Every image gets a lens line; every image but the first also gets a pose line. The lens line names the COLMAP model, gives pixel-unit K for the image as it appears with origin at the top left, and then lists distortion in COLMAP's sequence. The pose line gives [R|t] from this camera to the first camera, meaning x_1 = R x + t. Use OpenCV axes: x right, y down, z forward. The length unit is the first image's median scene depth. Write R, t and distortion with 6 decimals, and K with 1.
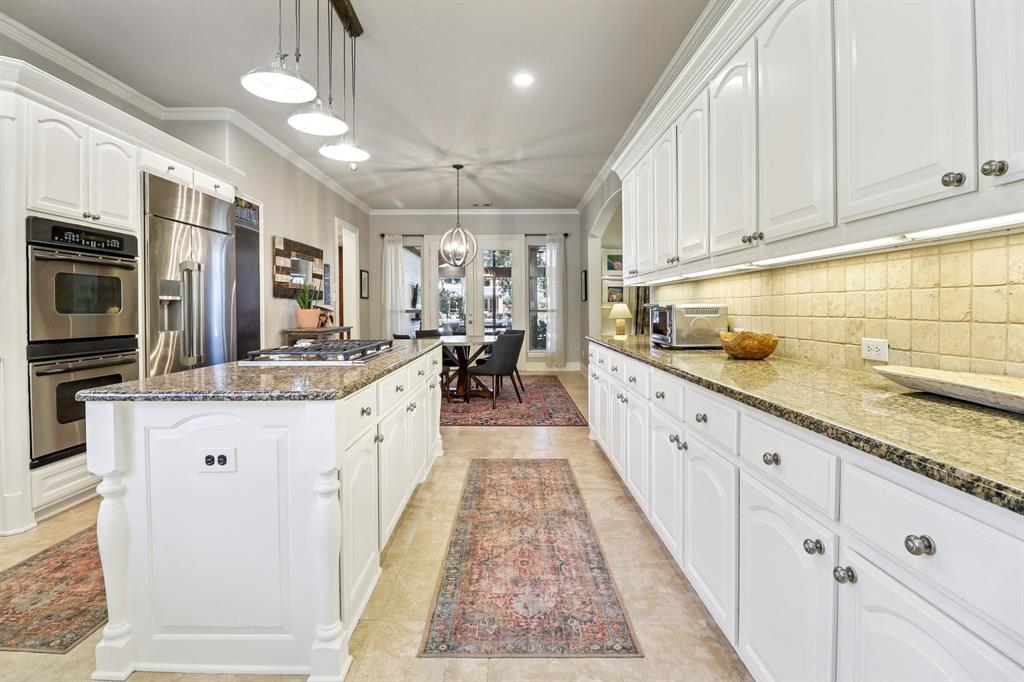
lens RADIAL K [[474.9, 0, 506.8], [0, 474.9, 314.1], [0, 0, 1]] dist [-0.011593, -0.006891]
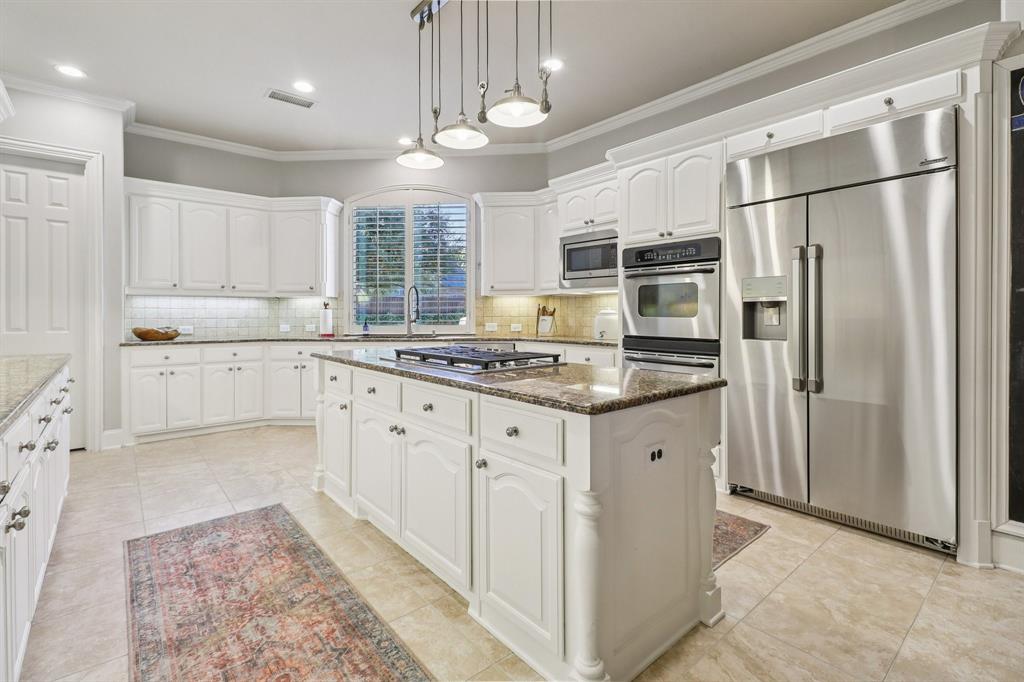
lens RADIAL K [[464.0, 0, 500.6], [0, 464.0, 310.2], [0, 0, 1]] dist [0.028707, -0.013872]
pose [[-0.768222, 0.002362, -0.640180, 0.166563], [-0.000162, 0.999992, 0.003883, -0.019979], [0.640184, 0.003086, -0.768215, 1.509984]]
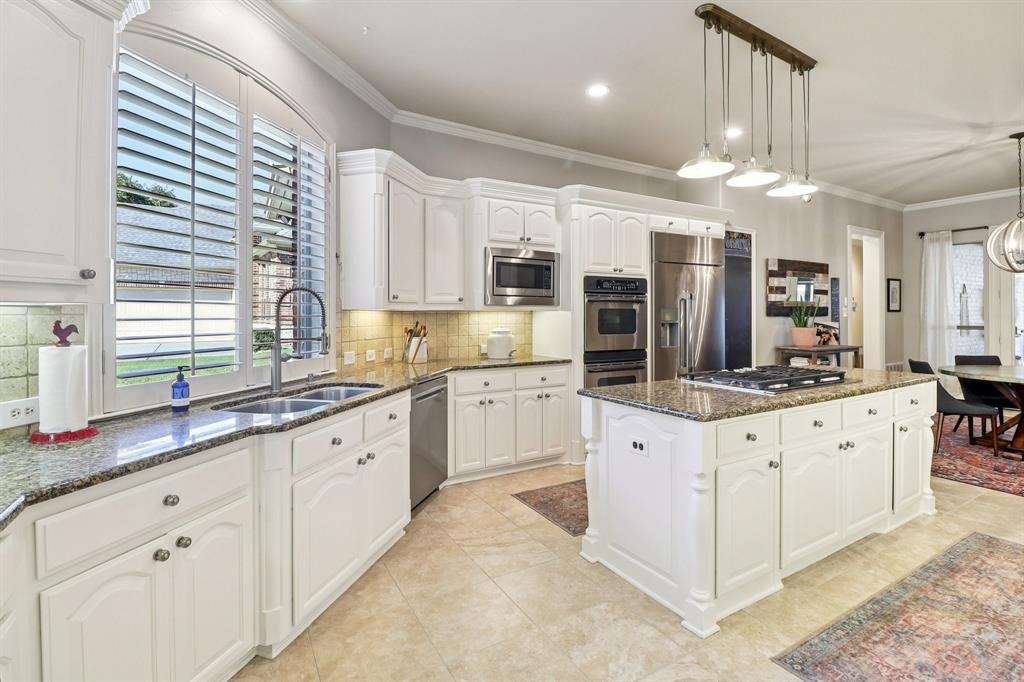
lens RADIAL K [[474.9, 0, 506.8], [0, 474.9, 314.1], [0, 0, 1]] dist [-0.011593, -0.006891]
pose [[0.496984, 0.001516, -0.867758, 0.244120], [-0.009559, 0.999947, -0.003728, -0.052507], [0.867707, 0.010148, 0.496973, -0.067834]]
